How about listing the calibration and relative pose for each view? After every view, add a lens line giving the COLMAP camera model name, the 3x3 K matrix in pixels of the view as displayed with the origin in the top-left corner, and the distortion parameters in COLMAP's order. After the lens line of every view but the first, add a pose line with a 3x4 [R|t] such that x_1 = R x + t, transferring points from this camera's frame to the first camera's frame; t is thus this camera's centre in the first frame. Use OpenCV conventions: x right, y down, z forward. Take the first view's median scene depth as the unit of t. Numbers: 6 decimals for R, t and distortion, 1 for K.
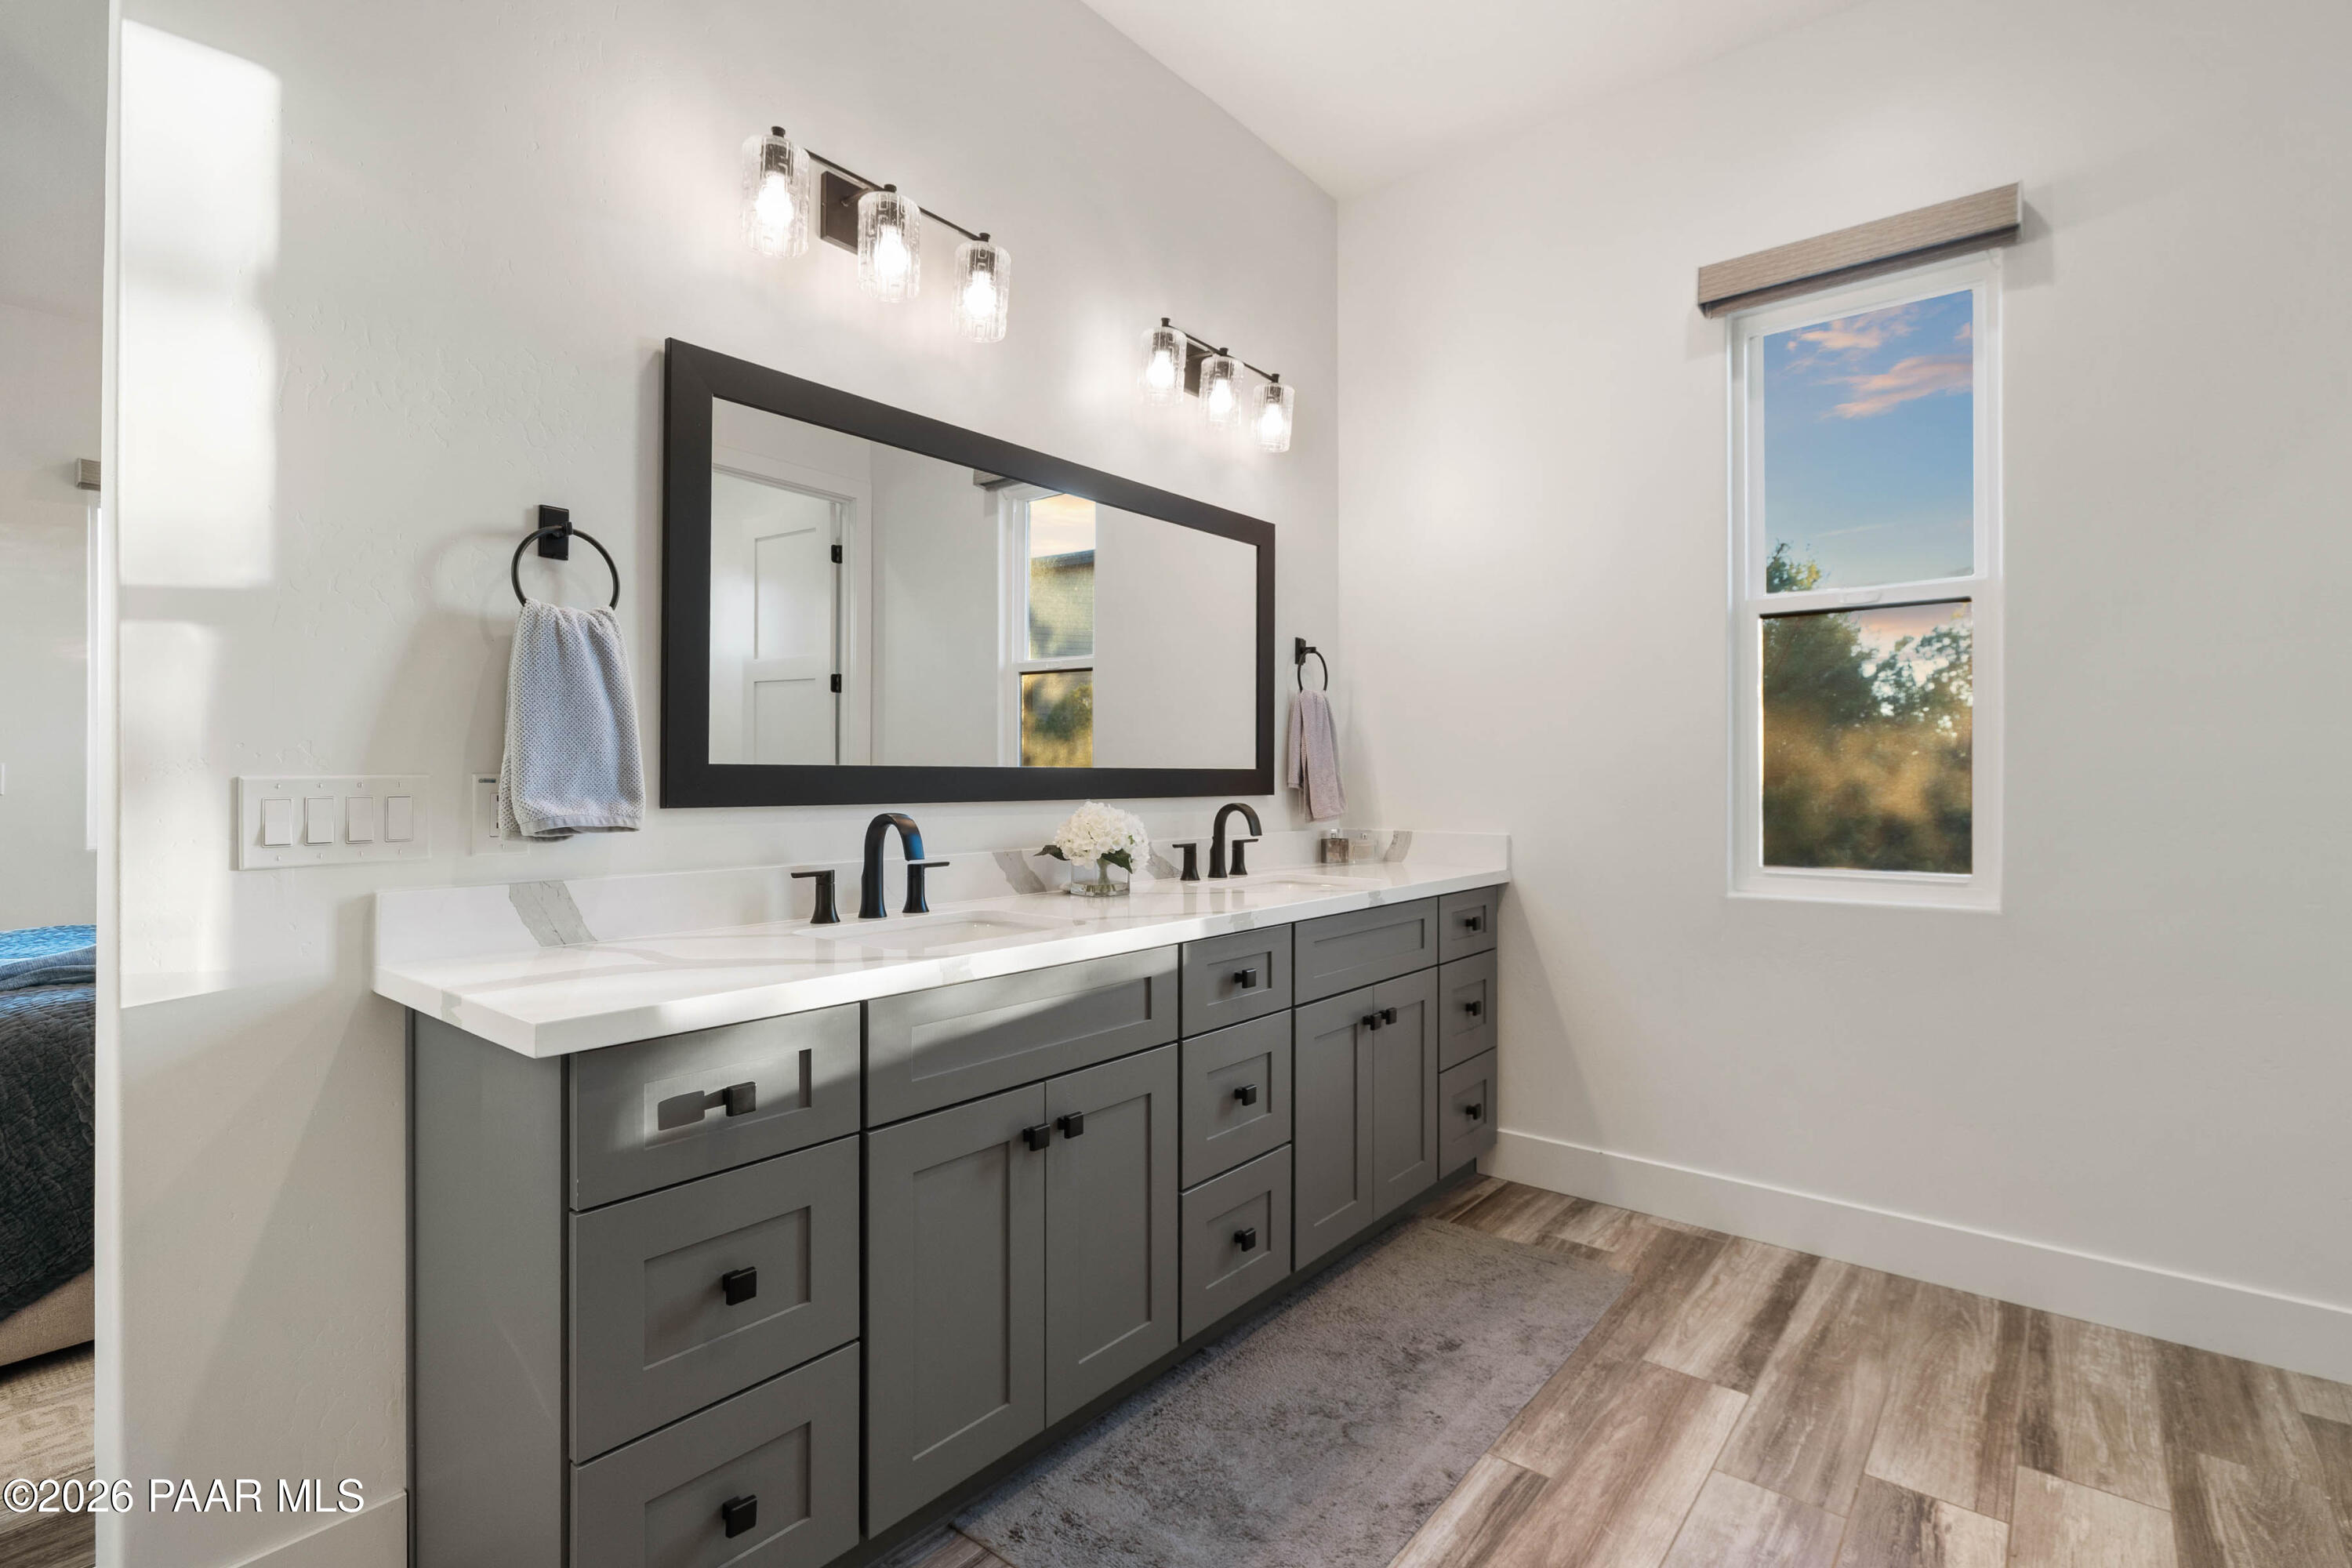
lens RADIAL K [[1129.0, 0, 1182.4], [0, 1129.0, 755.7], [0, 0, 1]] dist [0.002544, -0.000051]
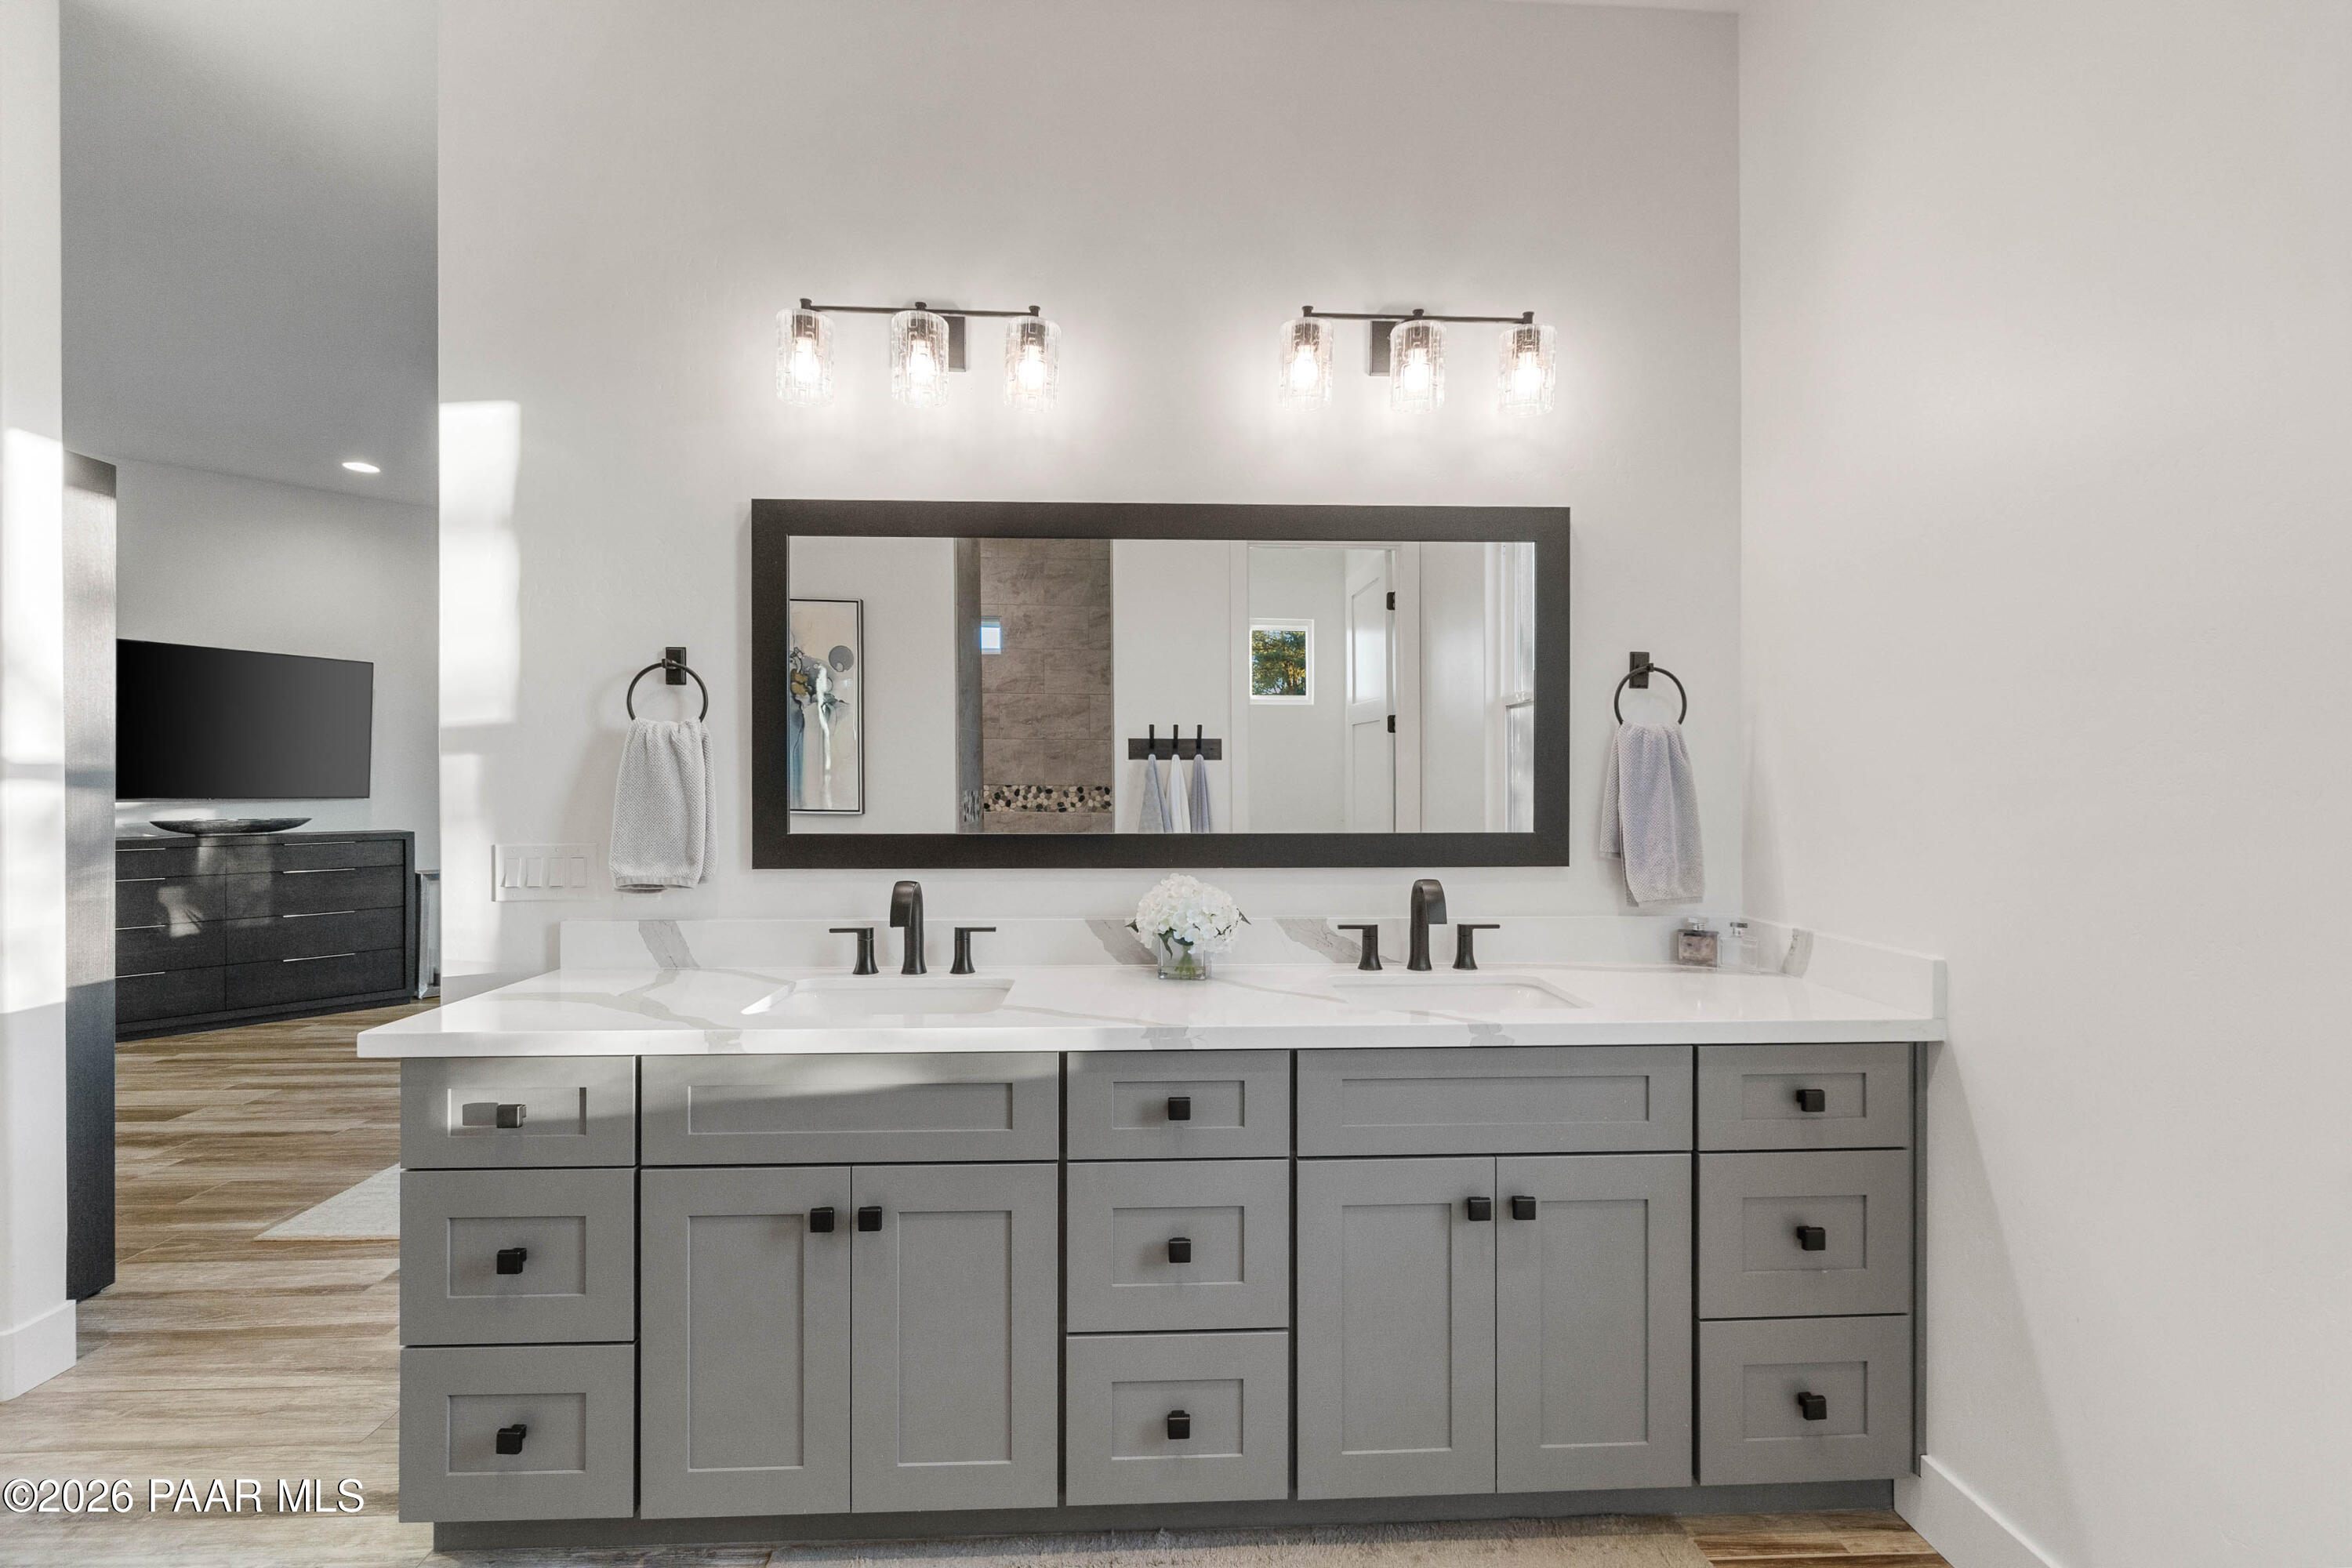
lens RADIAL K [[1007.6, 0, 1183.3], [0, 1007.6, 779.0], [0, 0, 1]] dist [-0.000137, 0.000226]
pose [[0.653715, -0.006683, -0.756711, 0.588906], [0.015319, 0.999873, 0.004403, -0.042905], [0.756585, -0.014470, 0.653735, 0.507705]]
